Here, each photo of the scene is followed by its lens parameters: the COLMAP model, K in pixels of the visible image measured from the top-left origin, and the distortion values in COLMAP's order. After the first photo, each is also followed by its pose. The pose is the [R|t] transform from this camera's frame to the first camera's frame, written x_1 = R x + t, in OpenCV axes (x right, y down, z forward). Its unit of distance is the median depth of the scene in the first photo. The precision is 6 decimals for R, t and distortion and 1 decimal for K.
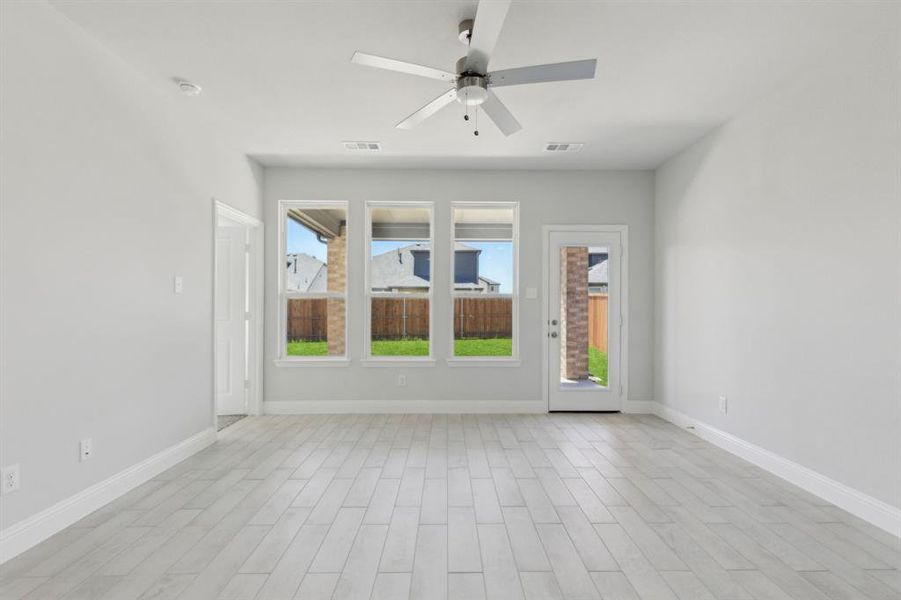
lens RADIAL K [[450.4, 0, 450.3], [0, 450.4, 306.4], [0, 0, 1]] dist [0.001584, 0.000024]
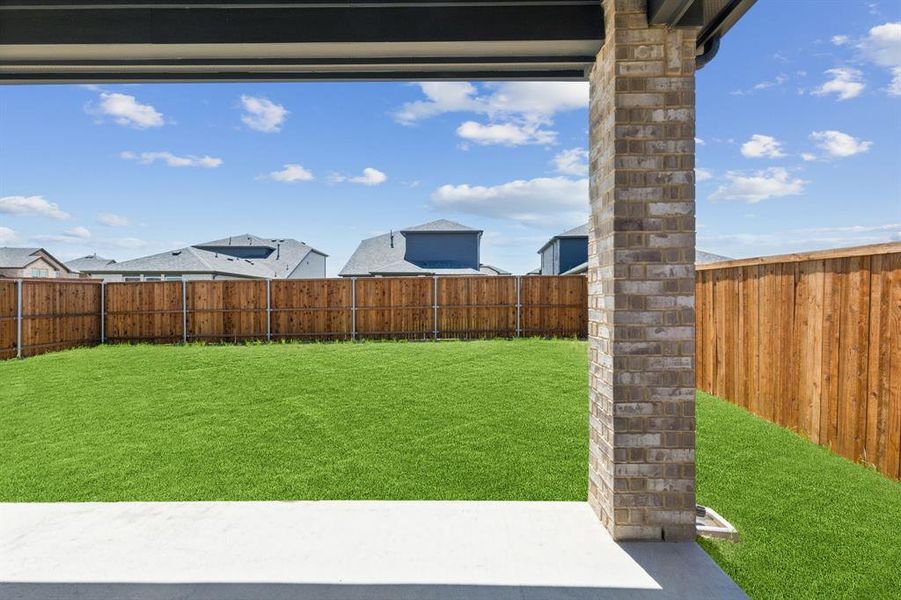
lens RADIAL K [[475.4, 0, 450.5], [0, 475.4, 300.0], [0, 0, 1]] dist [0.004165, -0.000055]
pose [[0.999894, -0.002063, -0.014389, 0.162260], [0.002155, 0.999977, 0.006402, 0.013924], [0.014376, -0.006432, 0.999876, 0.707899]]
